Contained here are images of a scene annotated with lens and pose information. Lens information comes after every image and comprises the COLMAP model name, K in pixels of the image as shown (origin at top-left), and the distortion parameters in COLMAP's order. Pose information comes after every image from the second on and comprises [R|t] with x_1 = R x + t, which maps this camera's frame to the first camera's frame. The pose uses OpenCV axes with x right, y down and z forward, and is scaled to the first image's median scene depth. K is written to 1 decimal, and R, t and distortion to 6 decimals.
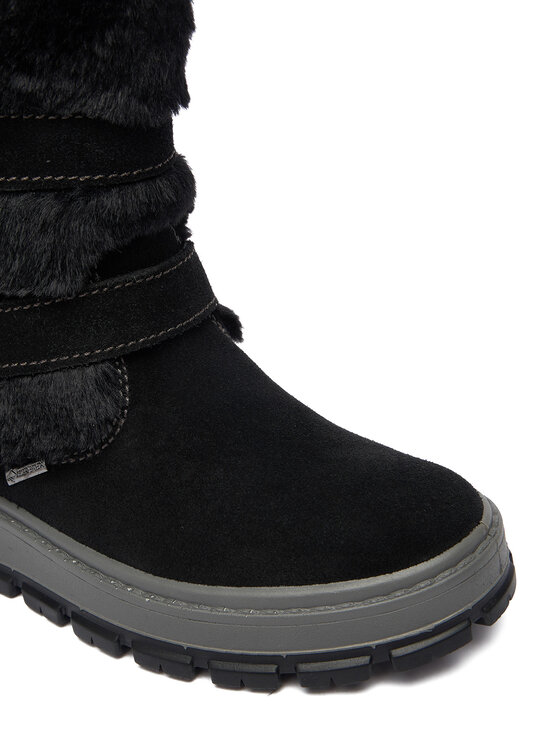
lens RADIAL K [[820.6, 0, 280.0], [0, 820.6, 373.0], [0, 0, 1]] dist [0.096335, -0.005577]
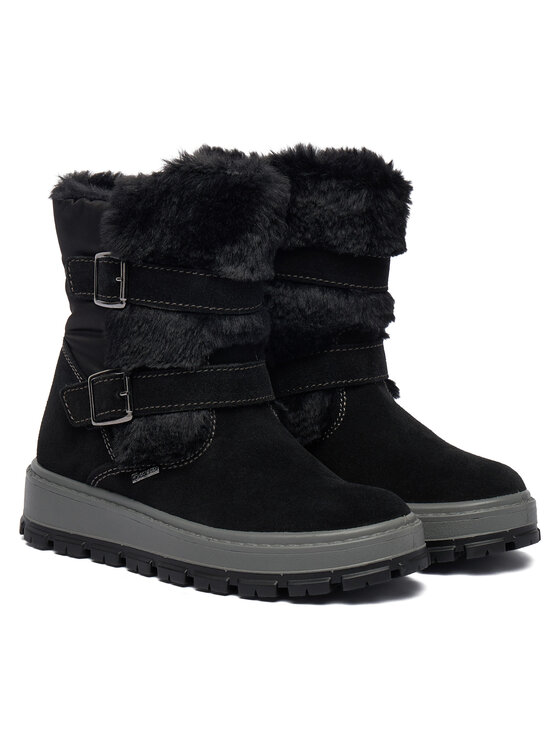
lens RADIAL K [[1818.2, 0, 280.0], [0, 1818.2, 373.0], [0, 0, 1]] dist [0.000581, -0.005747]
pose [[0.986298, 0.110068, -0.122888, 0.405960], [-0.144784, 0.934584, -0.324948, 1.137197], [0.079083, 0.338287, 0.937714, -2.602557]]
